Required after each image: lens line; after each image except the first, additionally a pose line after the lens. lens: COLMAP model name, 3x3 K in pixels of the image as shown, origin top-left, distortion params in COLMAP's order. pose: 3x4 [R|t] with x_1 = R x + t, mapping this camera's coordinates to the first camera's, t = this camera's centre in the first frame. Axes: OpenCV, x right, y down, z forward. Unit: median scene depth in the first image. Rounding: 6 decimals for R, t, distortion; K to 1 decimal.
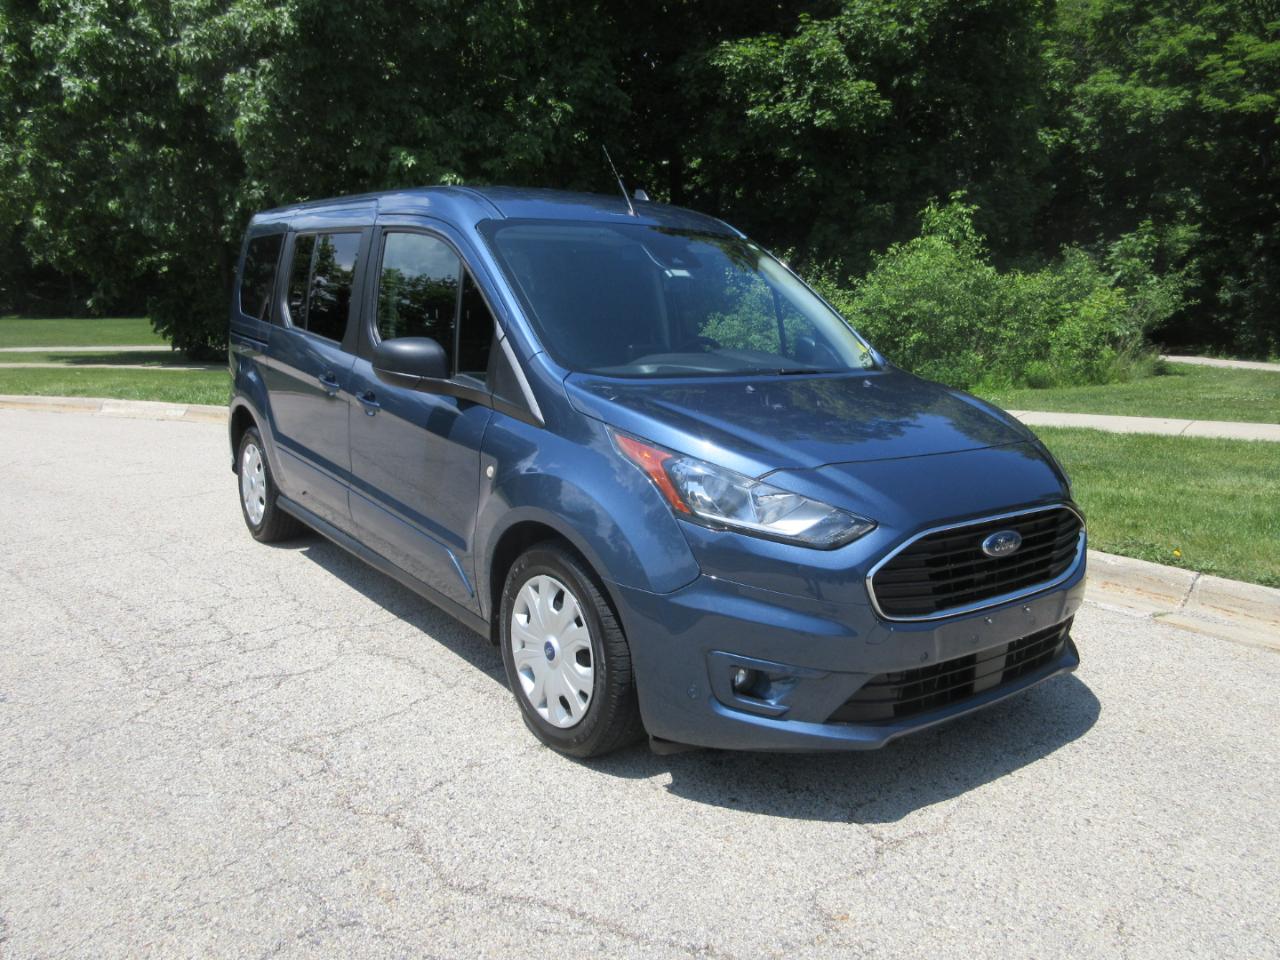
lens RADIAL K [[970.5, 0, 636.3], [0, 970.5, 484.1], [0, 0, 1]] dist [0.008089, 0.004863]
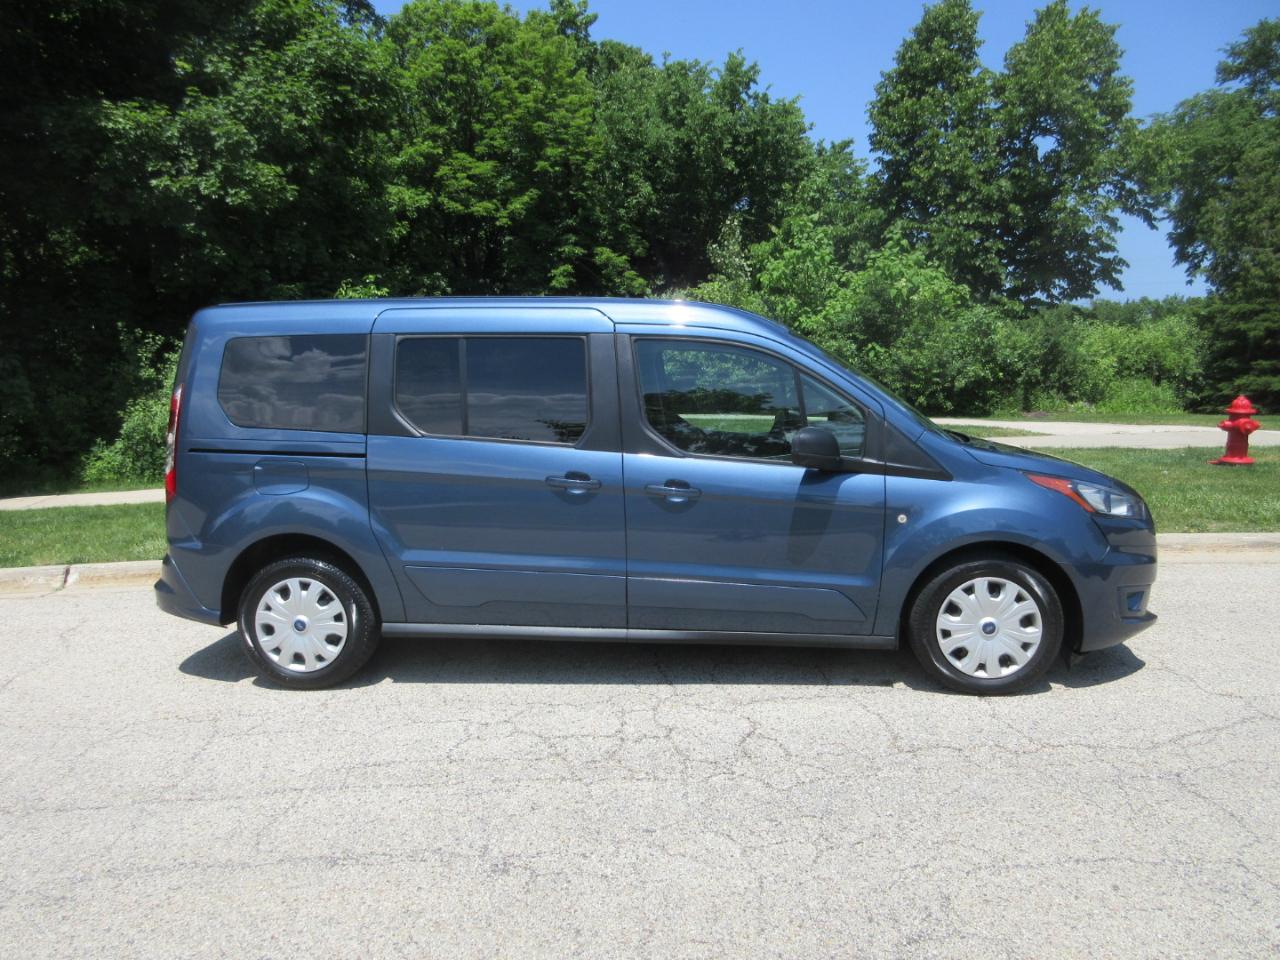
lens RADIAL K [[970.5, 0, 644.8], [0, 970.5, 484.2], [0, 0, 1]] dist [0.008089, 0.004863]
pose [[0.673160, -0.124157, 0.729000, -0.281056], [0.172608, 0.984955, 0.008362, -0.027301], [-0.719071, 0.120202, 0.684462, 0.065108]]
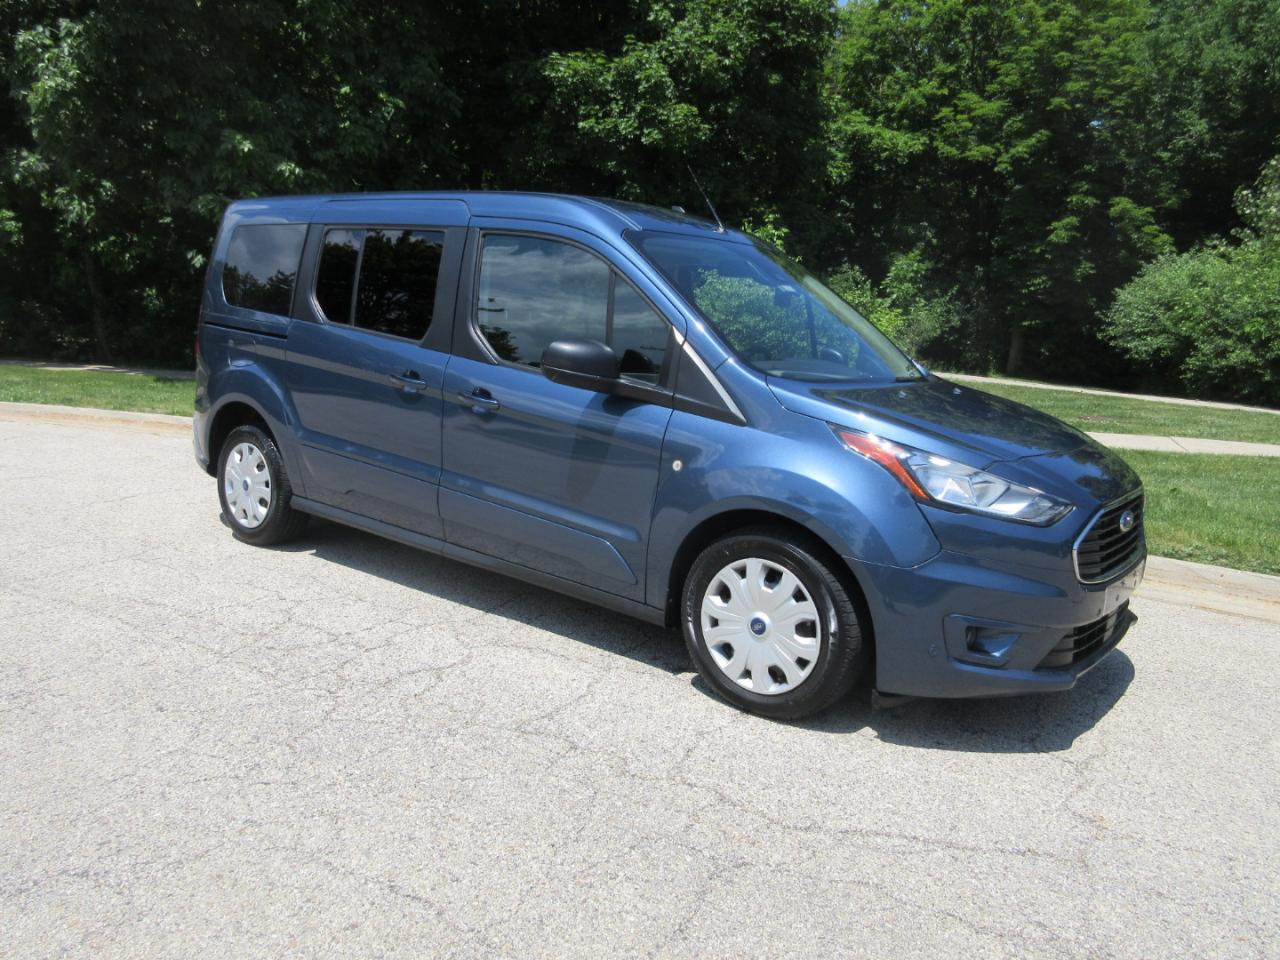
lens RADIAL K [[970.5, 0, 638.2], [0, 970.5, 484.0], [0, 0, 1]] dist [0.008089, 0.004863]
pose [[0.965270, -0.008959, 0.261099, -0.096831], [0.010220, 0.999942, -0.003474, 0.002127], [-0.261053, 0.006021, 0.965306, -0.006770]]
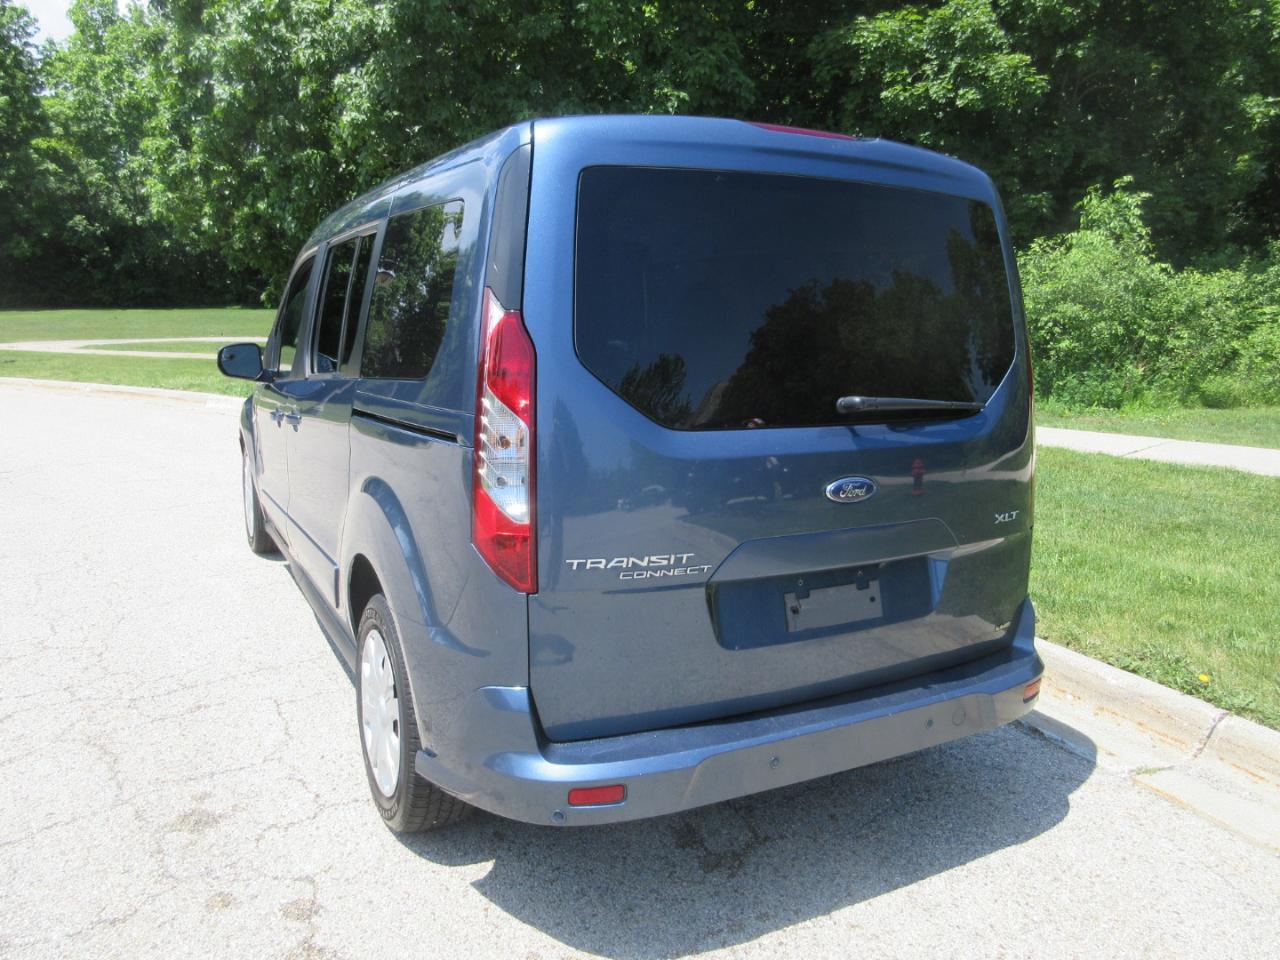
lens RADIAL K [[970.5, 0, 635.0], [0, 970.5, 480.1], [0, 0, 1]] dist [0.008089, 0.004863]
pose [[0.979029, 0.043523, -0.199018, 0.086241], [-0.042784, 0.999052, 0.008010, -0.019631], [0.199178, 0.000673, 0.979963, 0.063947]]
